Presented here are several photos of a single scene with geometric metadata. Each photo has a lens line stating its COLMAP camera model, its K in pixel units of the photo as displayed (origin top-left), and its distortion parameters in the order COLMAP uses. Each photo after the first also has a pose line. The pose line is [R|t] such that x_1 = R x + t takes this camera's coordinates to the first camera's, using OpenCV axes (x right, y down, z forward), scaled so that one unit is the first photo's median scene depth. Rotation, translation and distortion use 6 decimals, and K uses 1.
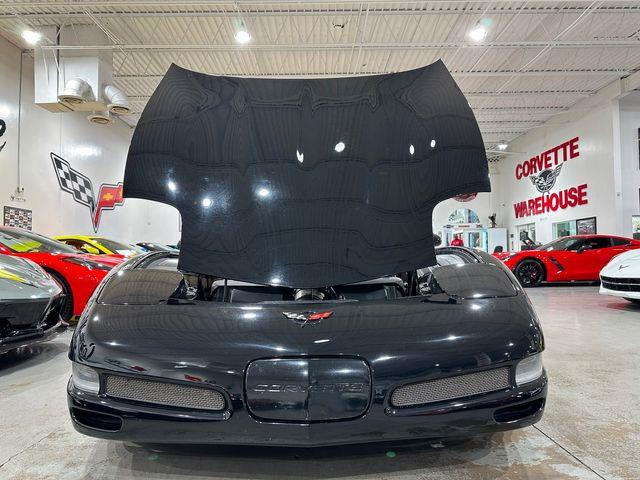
lens RADIAL K [[452.4, 0, 318.6], [0, 452.4, 239.5], [0, 0, 1]] dist [0.034935, -0.045620]
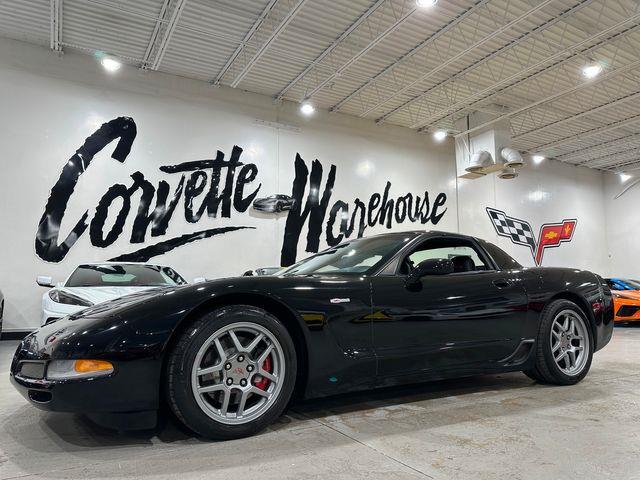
lens RADIAL K [[452.4, 0, 313.9], [0, 452.4, 243.6], [0, 0, 1]] dist [0.034935, -0.045620]
pose [[0.475295, -0.095544, -0.874623, 0.298469], [0.036844, 0.995376, -0.088713, 0.002021], [0.879055, 0.009940, 0.476617, -0.015379]]
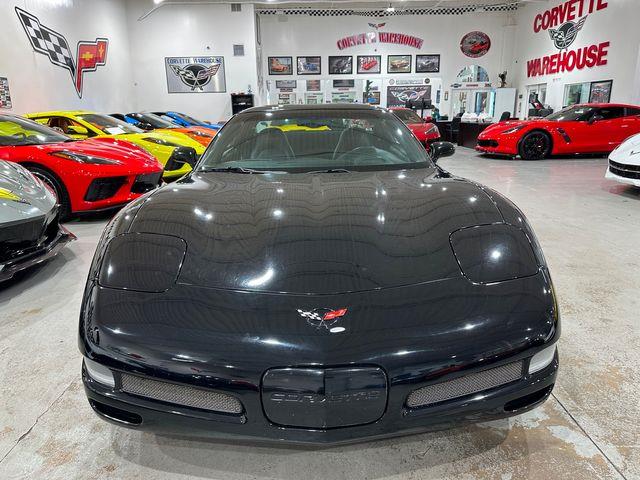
lens RADIAL K [[452.4, 0, 323.1], [0, 452.4, 235.5], [0, 0, 1]] dist [0.034935, -0.045620]
pose [[0.999900, -0.005428, 0.013036, -0.004706], [0.001207, 0.952630, 0.304131, -0.039140], [-0.014069, -0.304085, 0.952541, 0.018780]]
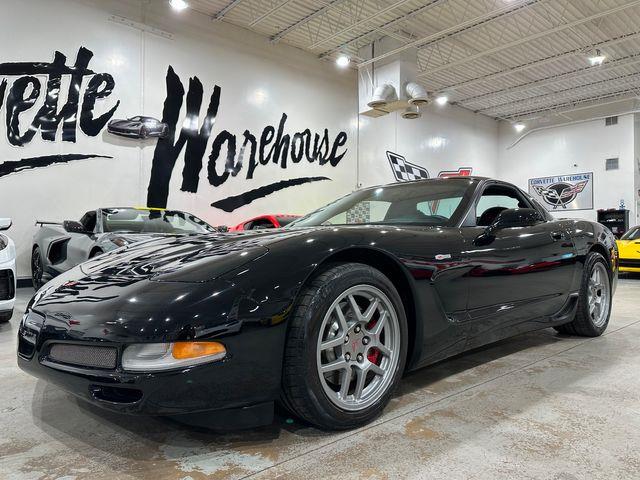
lens RADIAL K [[452.4, 0, 317.1], [0, 452.4, 236.5], [0, 0, 1]] dist [0.034935, -0.045620]
pose [[0.653746, 0.000399, -0.756714, 0.199953], [0.023288, 0.999516, 0.020646, 0.003328], [0.756356, -0.031120, 0.653420, 0.094620]]
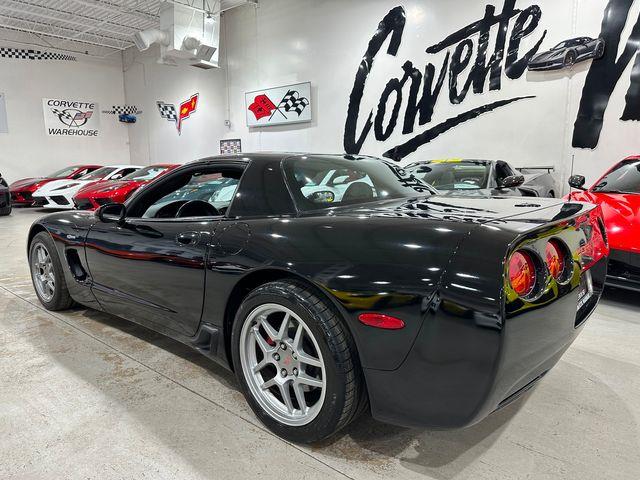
lens RADIAL K [[452.4, 0, 318.6], [0, 452.4, 238.8], [0, 0, 1]] dist [0.034935, -0.045620]
pose [[-0.667980, 0.136180, -0.731613, 0.193763], [0.051607, 0.989224, 0.137013, -0.013904], [0.742387, 0.053765, -0.667810, 0.597649]]
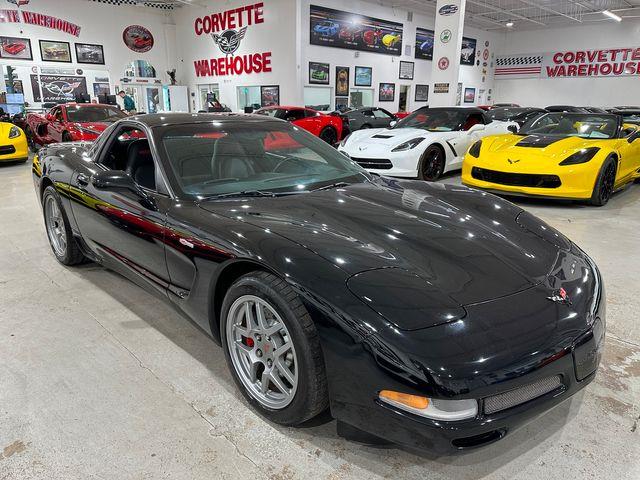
lens RADIAL K [[452.4, 0, 319.9], [0, 452.4, 236.9], [0, 0, 1]] dist [0.034935, -0.045620]
pose [[0.720383, -0.176095, 0.670849, -0.186009], [-0.048545, 0.952058, 0.302041, -0.047467], [-0.691876, -0.250152, 0.677298, 0.087861]]
